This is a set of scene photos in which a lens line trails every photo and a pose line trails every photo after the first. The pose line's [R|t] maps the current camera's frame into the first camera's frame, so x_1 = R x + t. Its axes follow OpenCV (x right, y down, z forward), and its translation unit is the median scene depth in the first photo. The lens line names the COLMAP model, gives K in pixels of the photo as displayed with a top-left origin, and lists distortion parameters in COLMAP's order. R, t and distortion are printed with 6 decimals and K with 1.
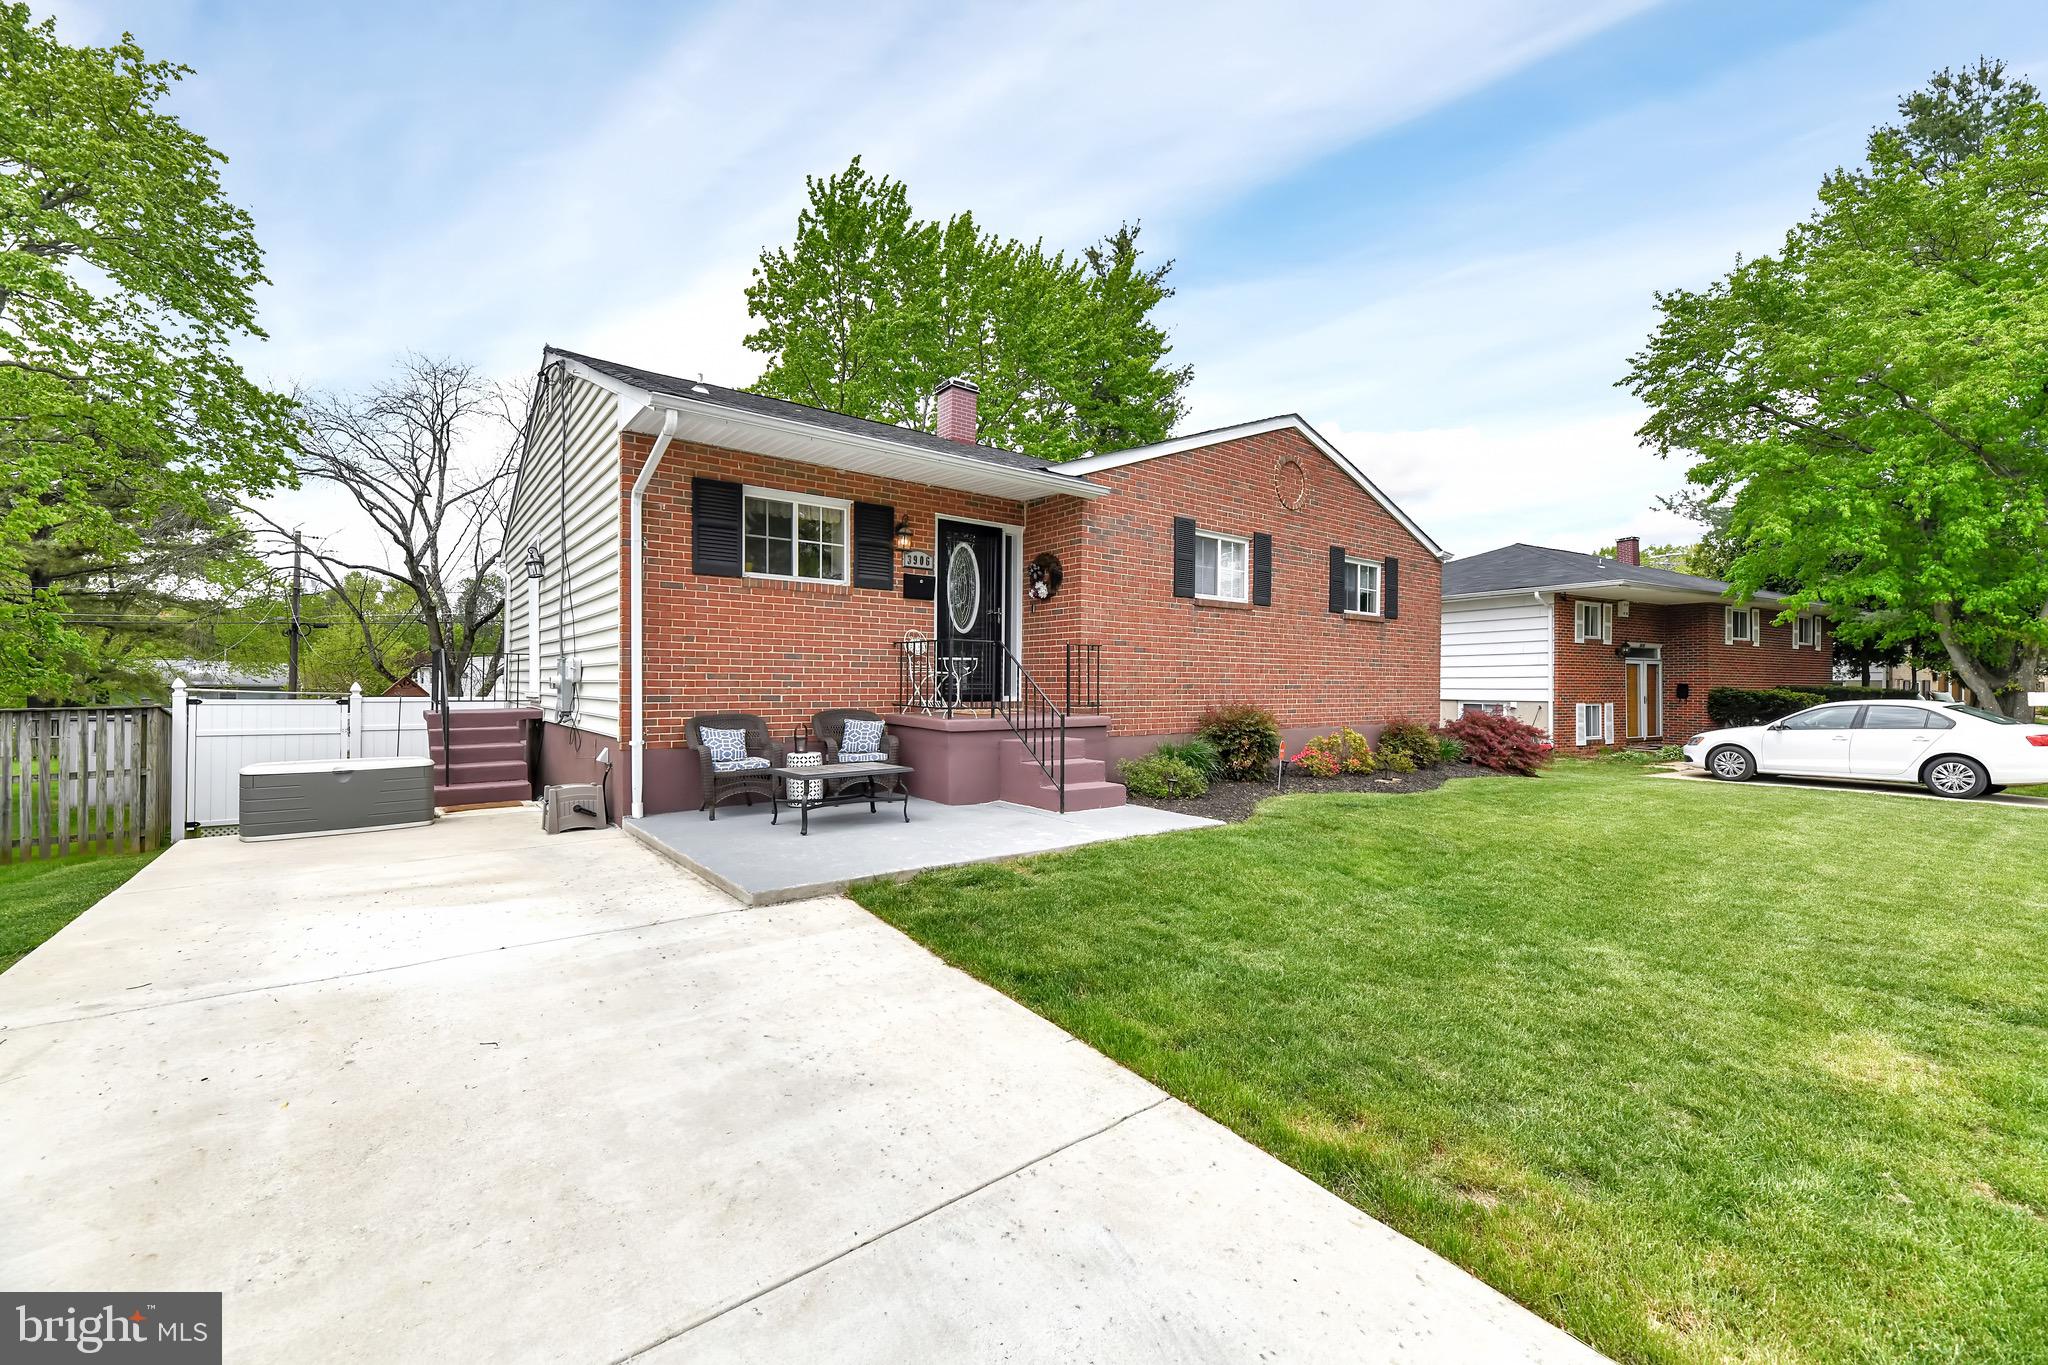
lens RADIAL K [[812.1, 0, 1023.2], [0, 812.1, 675.5], [0, 0, 1]] dist [-0.012996, 0.000061]
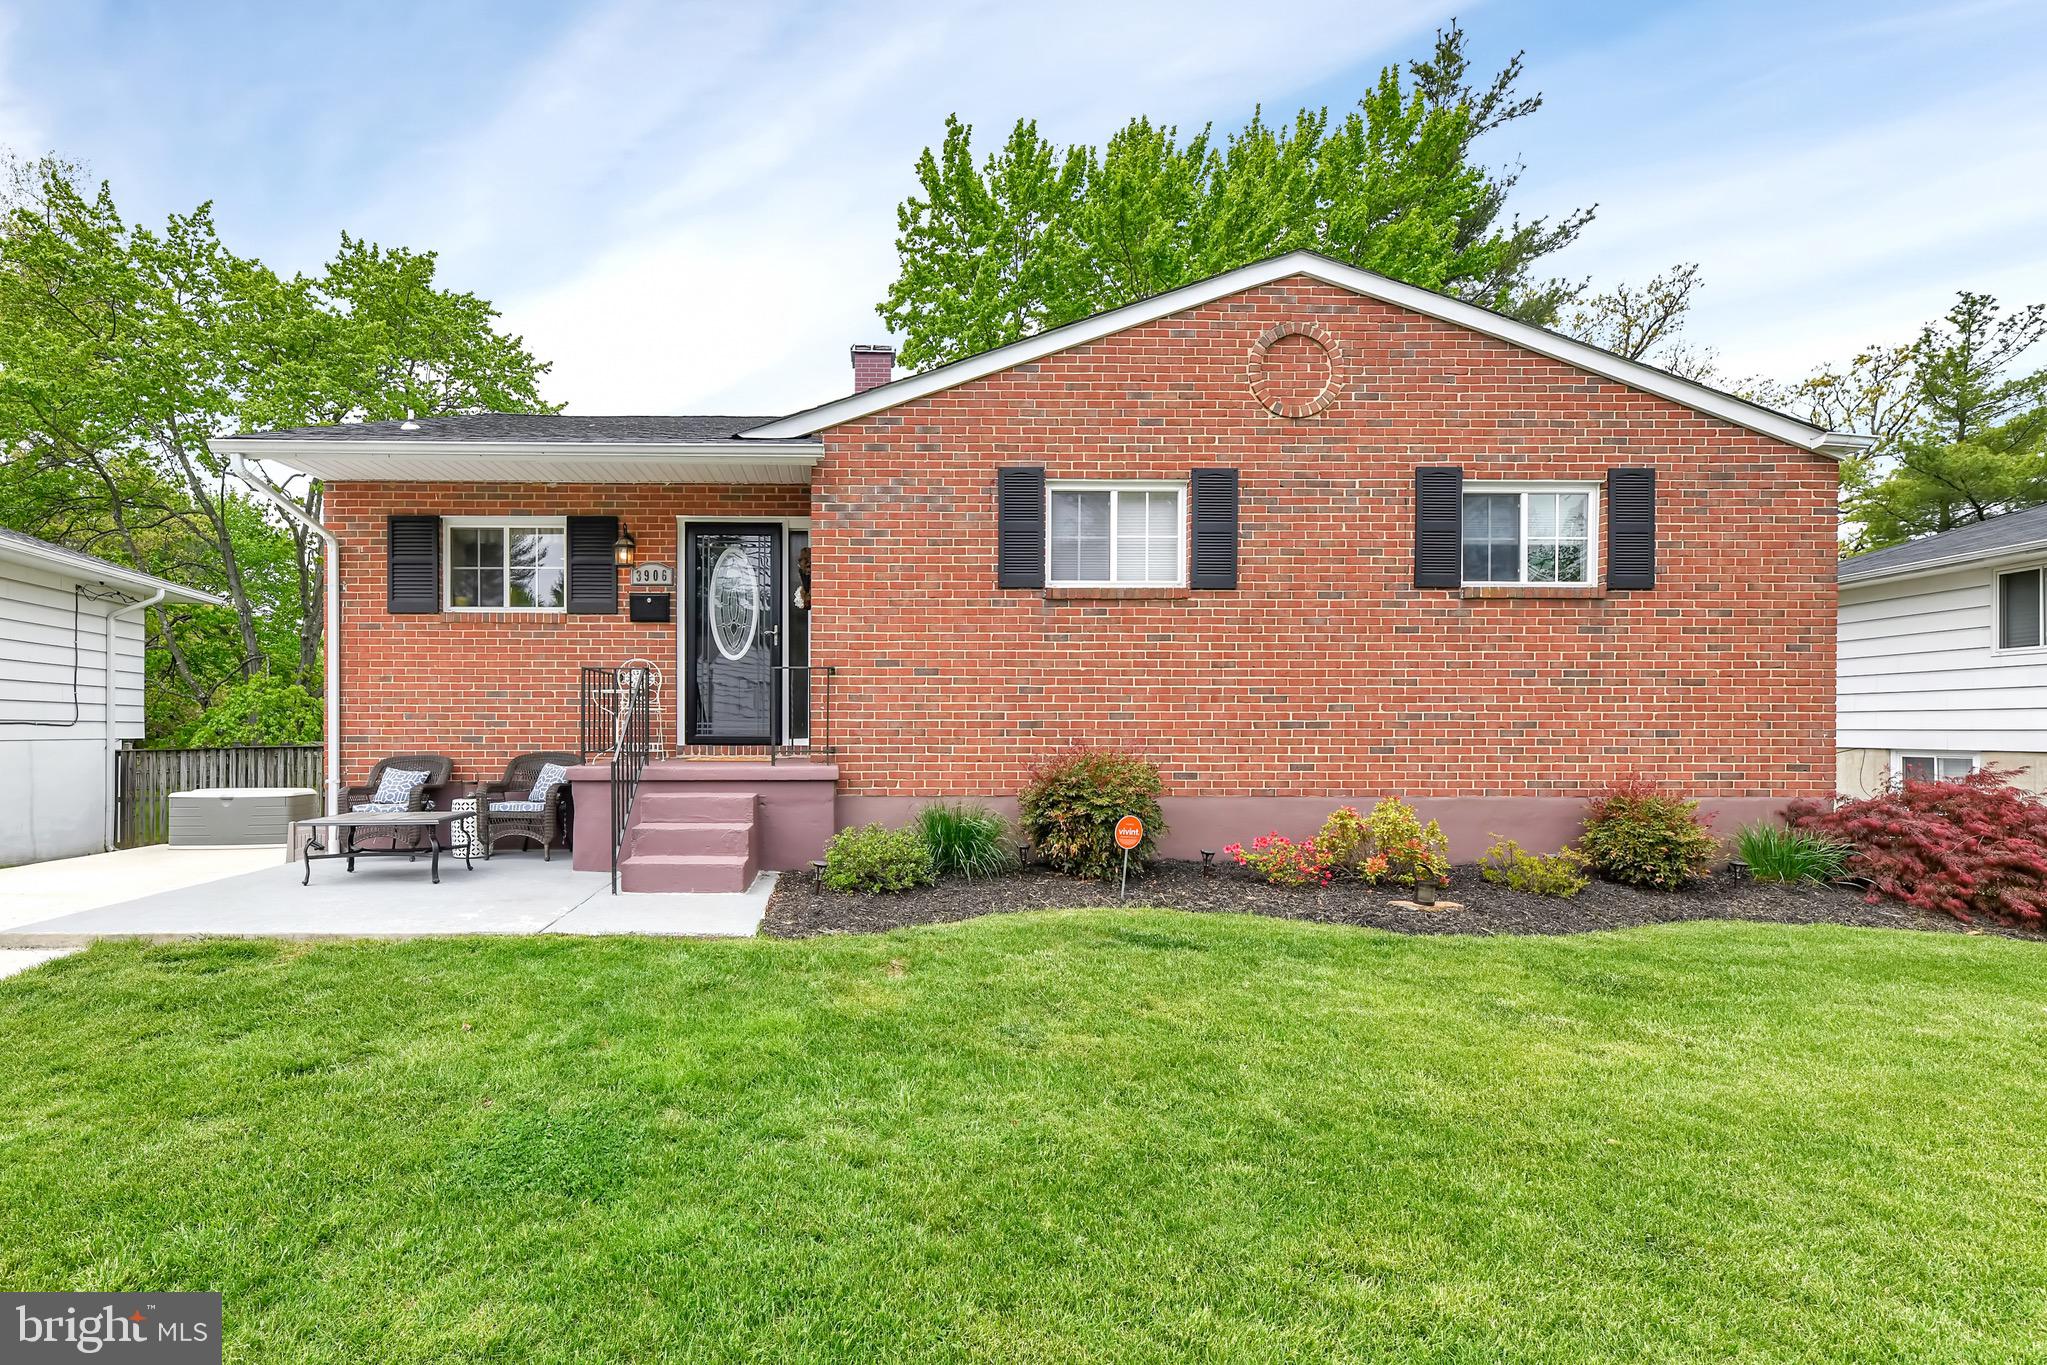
lens RADIAL K [[907.1, 0, 1021.3], [0, 907.1, 723.5], [0, 0, 1]] dist [0.003623, 0.000175]
pose [[0.802056, -0.008882, -0.597183, 0.750882], [0.010339, 0.999946, -0.000987, 0.015839], [0.597160, -0.005383, 0.802104, 0.487186]]
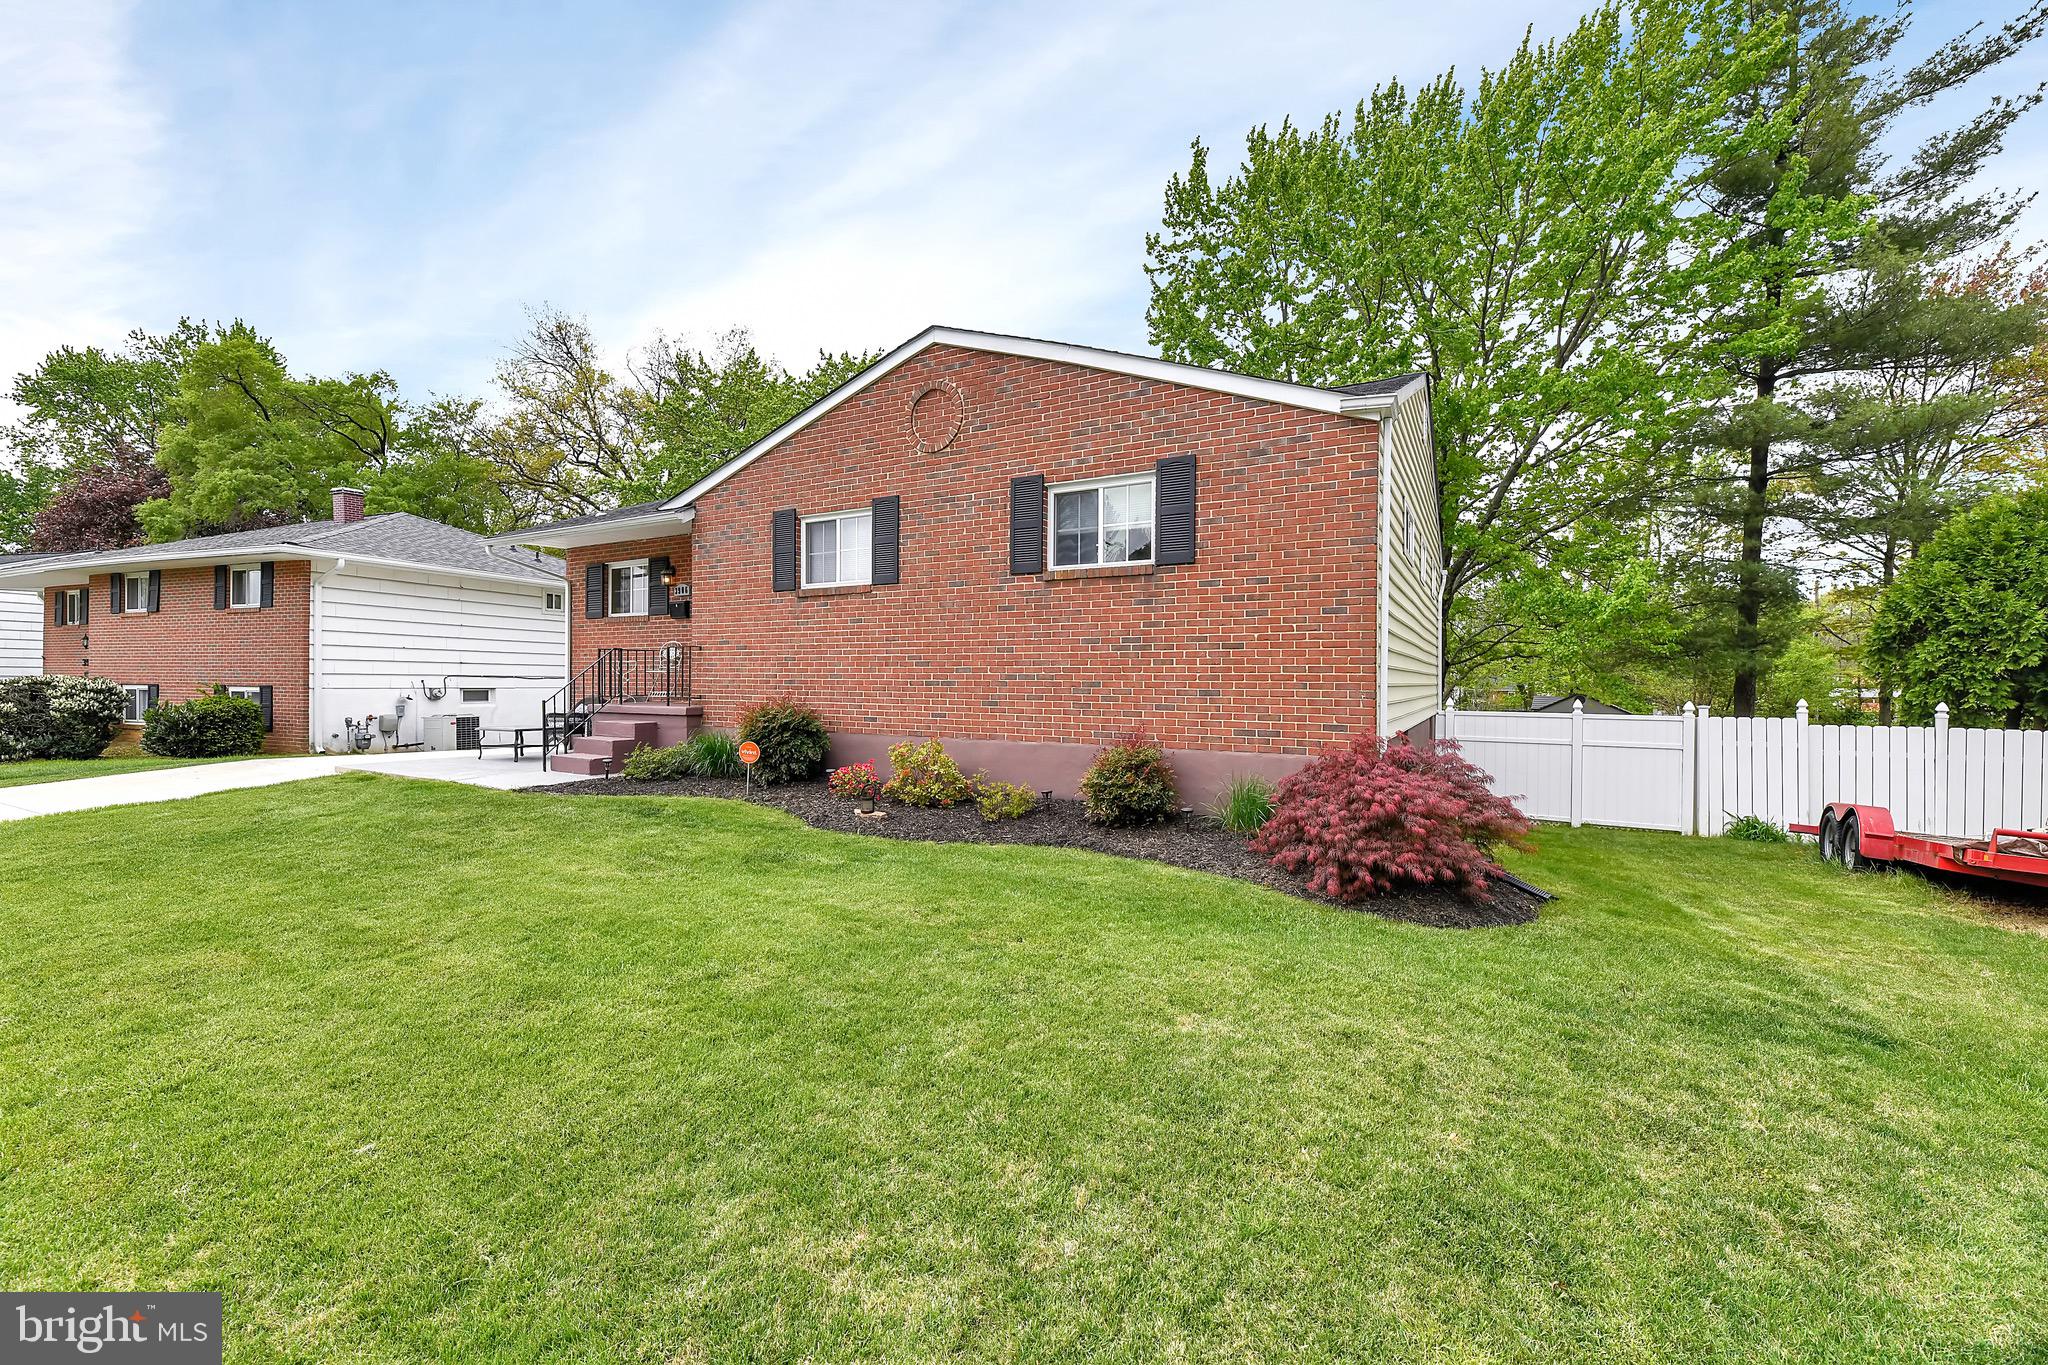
lens RADIAL K [[839.2, 0, 1024.0], [0, 839.2, 682.5], [0, 0, 1]] dist [0.000275, 0.000015]
pose [[0.384221, -0.006455, -0.923219, 1.472993], [0.002575, 0.999979, -0.005920, 0.024826], [0.923238, -0.000103, 0.384230, 1.037453]]
